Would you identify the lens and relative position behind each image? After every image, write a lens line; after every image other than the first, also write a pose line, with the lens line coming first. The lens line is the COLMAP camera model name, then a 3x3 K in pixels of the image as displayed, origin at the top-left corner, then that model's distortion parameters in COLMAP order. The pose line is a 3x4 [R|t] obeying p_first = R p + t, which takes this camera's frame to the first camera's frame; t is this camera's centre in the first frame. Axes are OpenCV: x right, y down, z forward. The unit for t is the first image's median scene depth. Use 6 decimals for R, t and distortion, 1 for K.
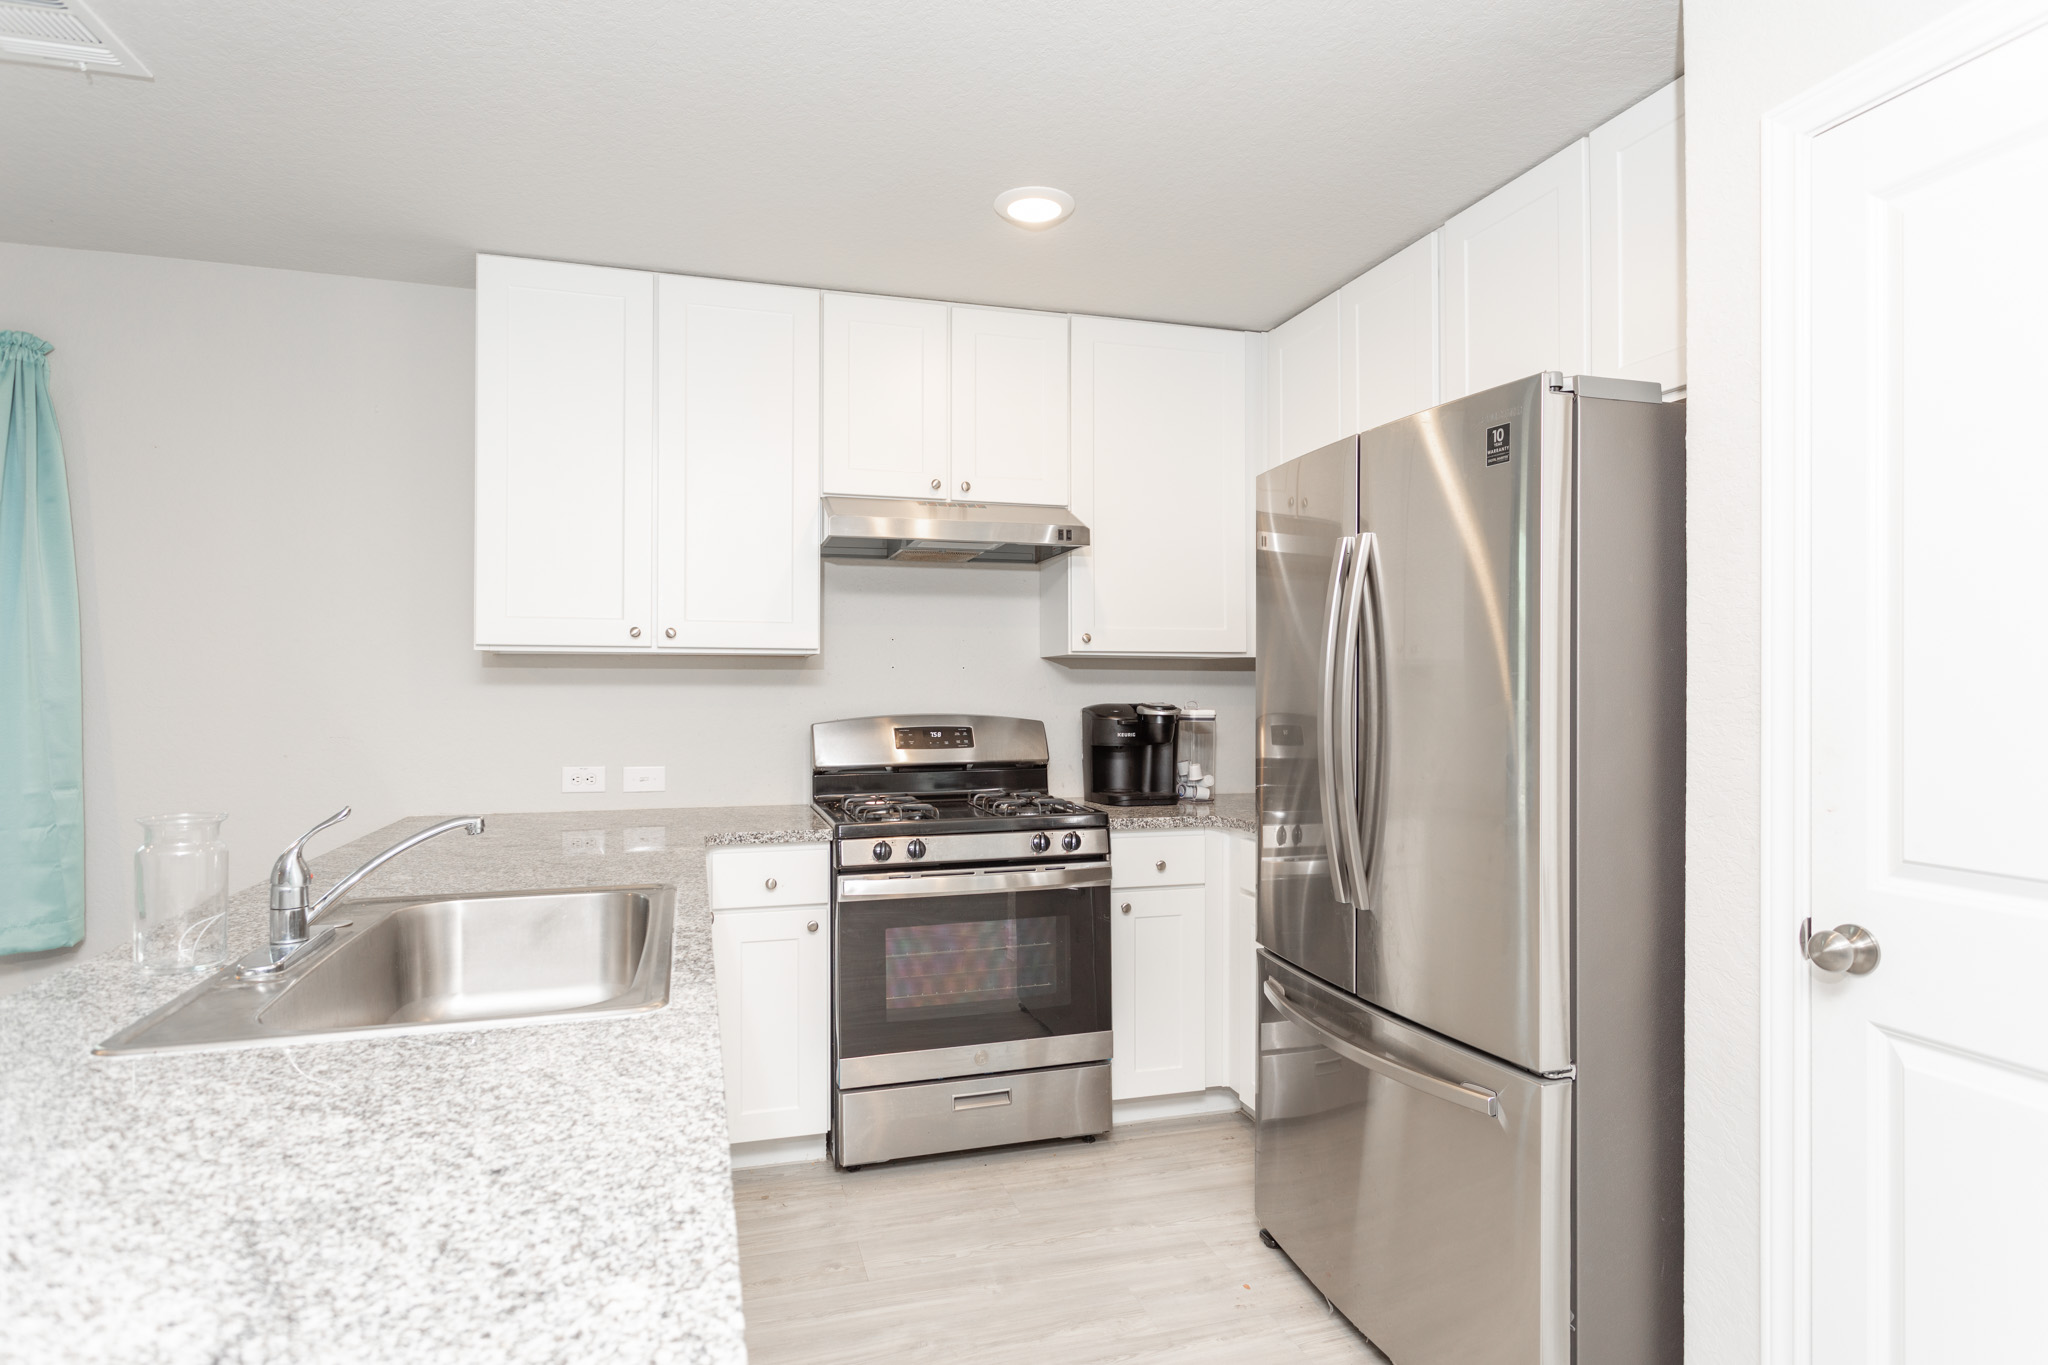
lens RADIAL K [[1113.3, 0, 1030.3], [0, 1113.3, 682.4], [0, 0, 1]] dist [-0.000581, 0.000425]
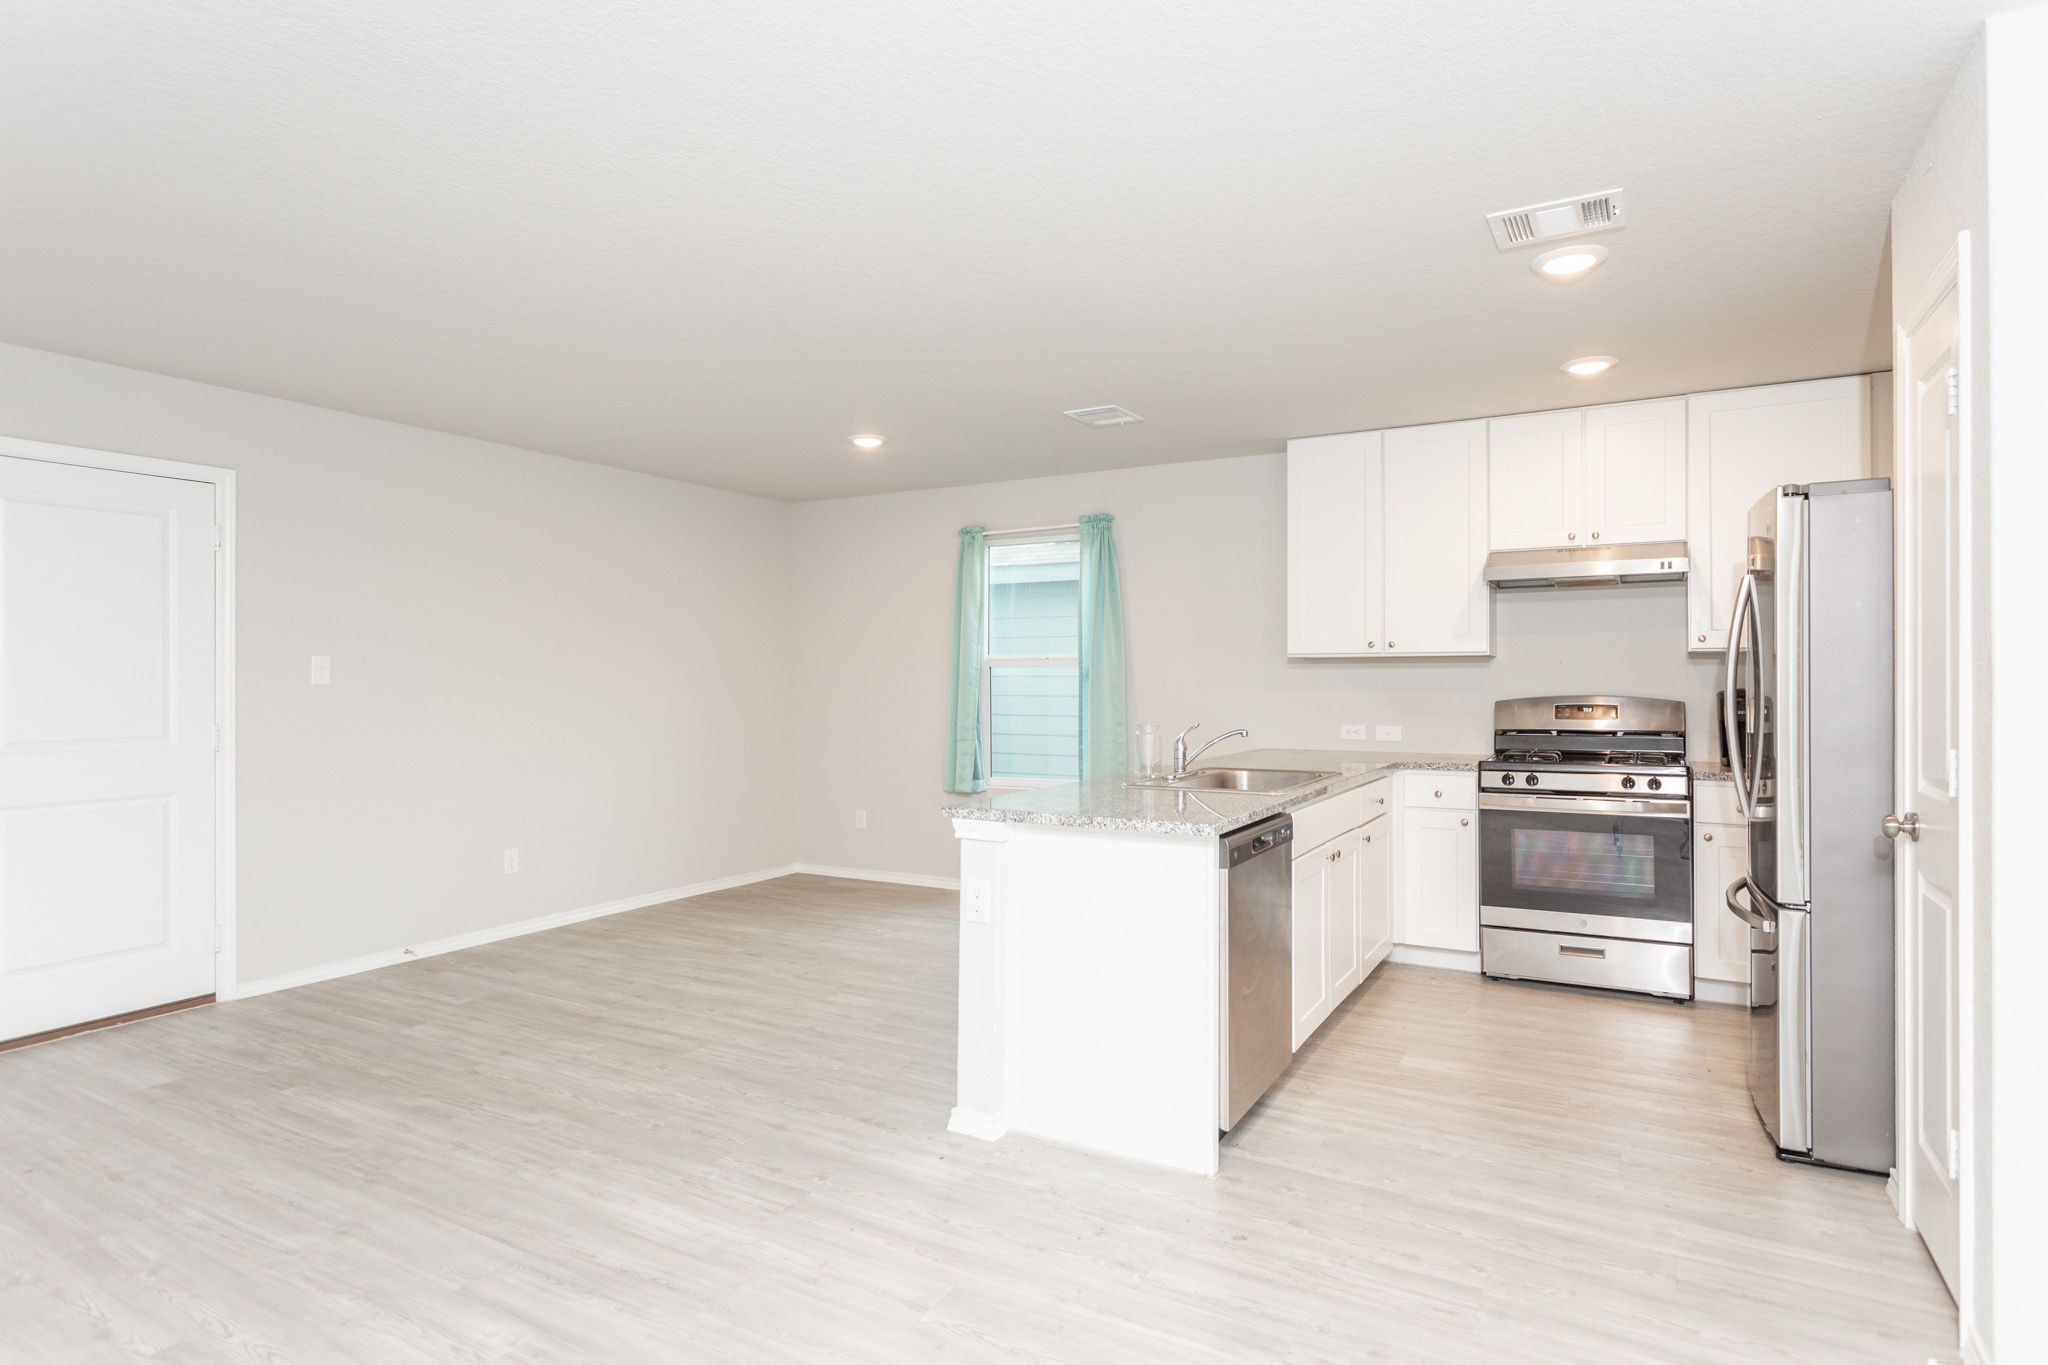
lens RADIAL K [[1087.6, 0, 1024.0], [0, 1087.6, 682.5], [0, 0, 1]] dist [-0.001261, 0.000317]
pose [[0.690199, -0.002524, -0.723616, 0.456657], [0.008205, 0.999957, 0.004337, 0.000568], [0.723573, -0.008931, 0.690190, -0.506617]]
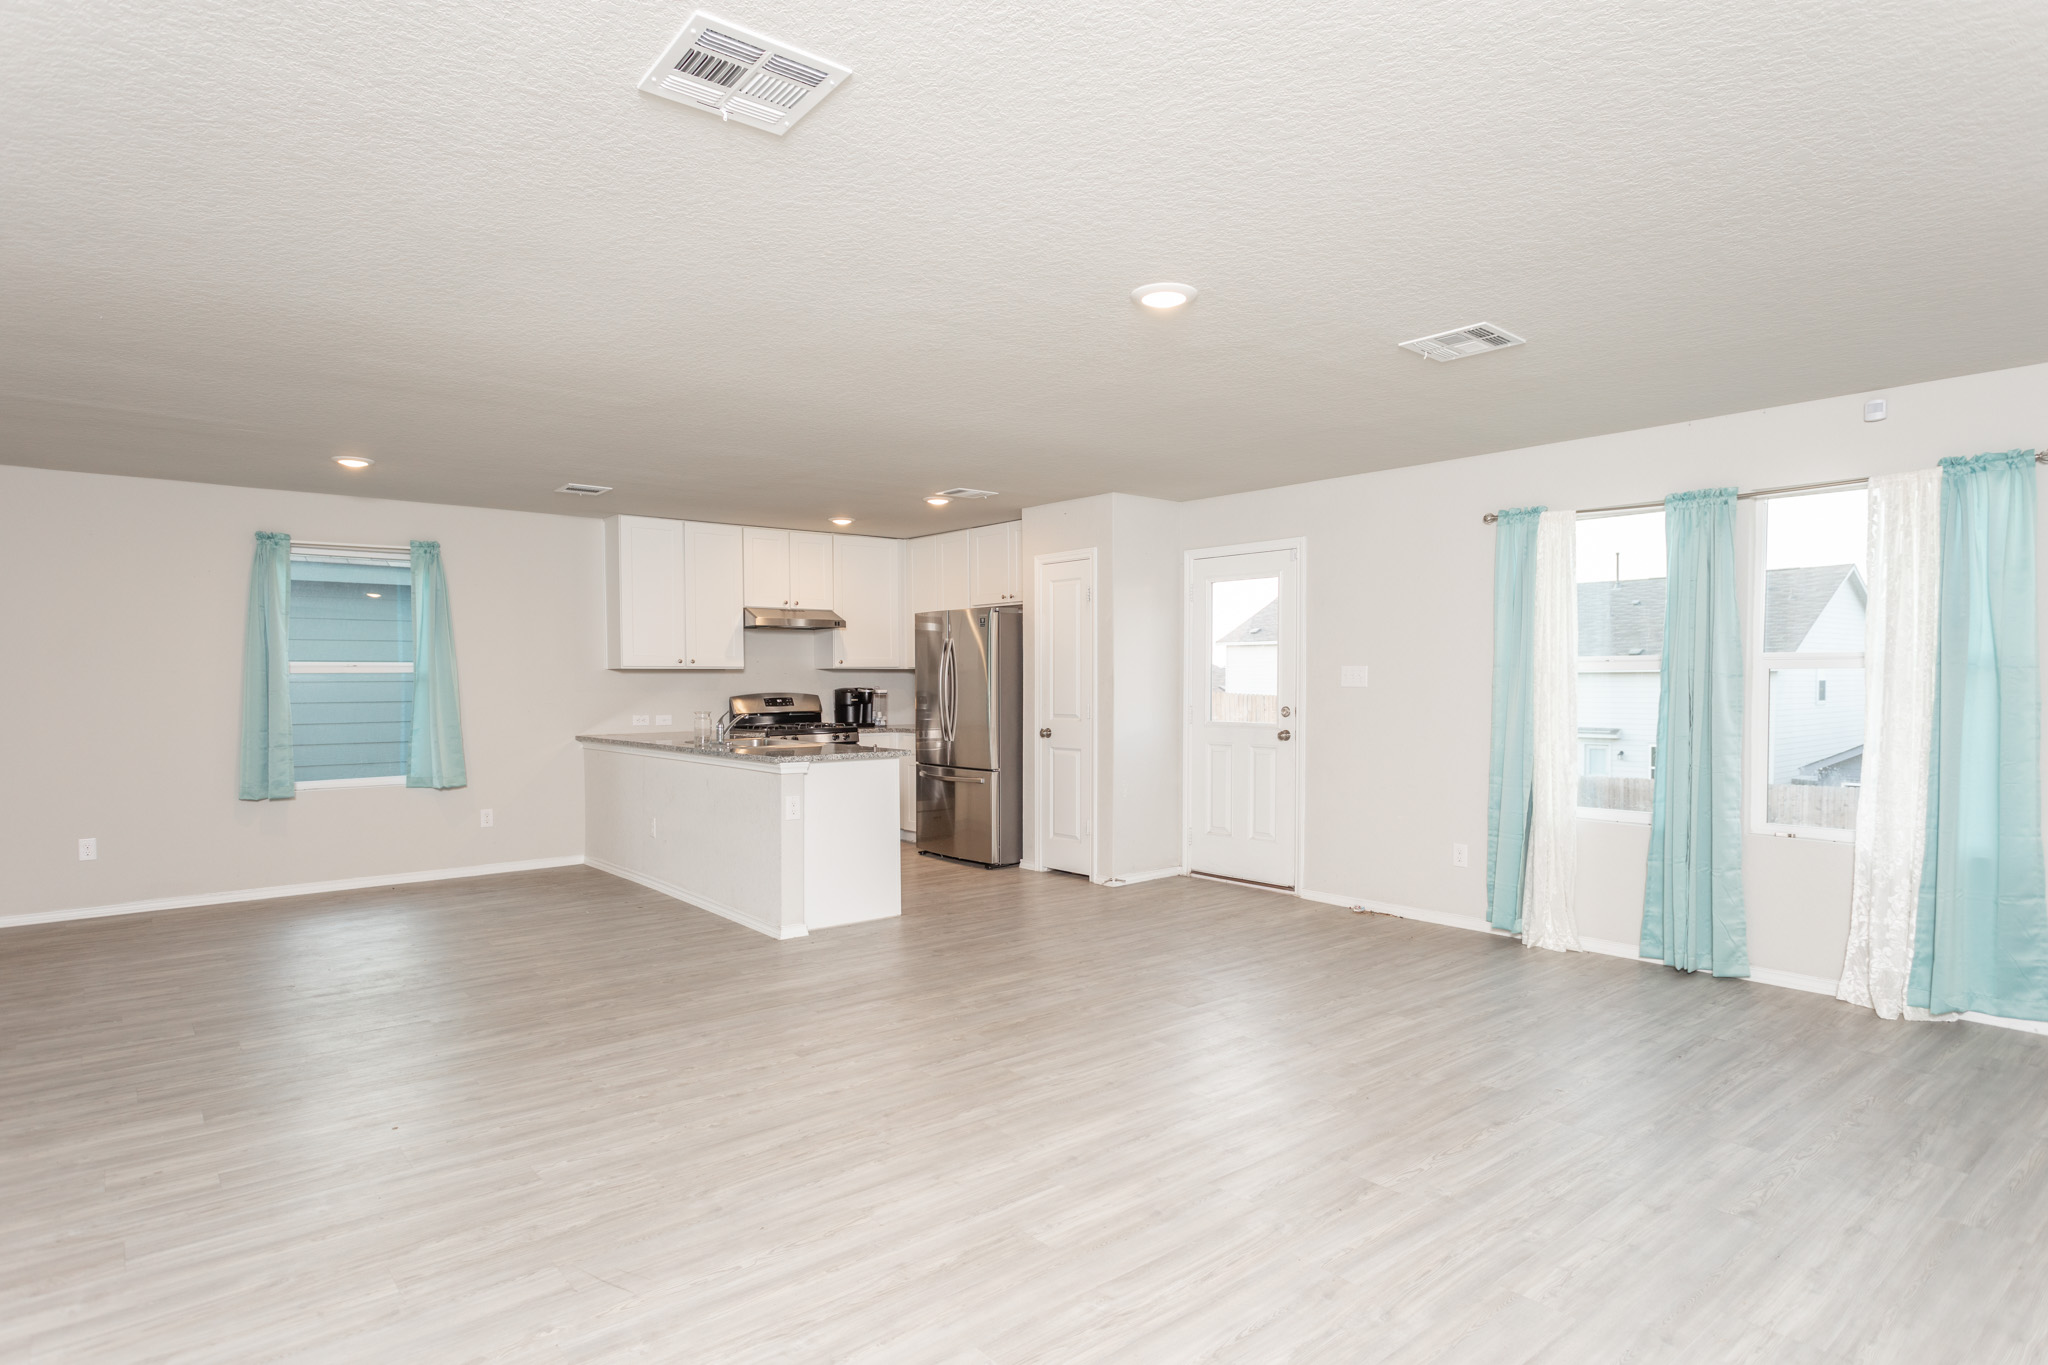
lens RADIAL K [[1087.6, 0, 1024.0], [0, 1087.6, 682.5], [0, 0, 1]] dist [-0.001261, 0.000317]
pose [[0.923507, -0.009814, 0.383457, -0.553003], [0.007603, 0.999945, 0.007282, -0.007598], [-0.383507, -0.003810, 0.923530, -1.562616]]
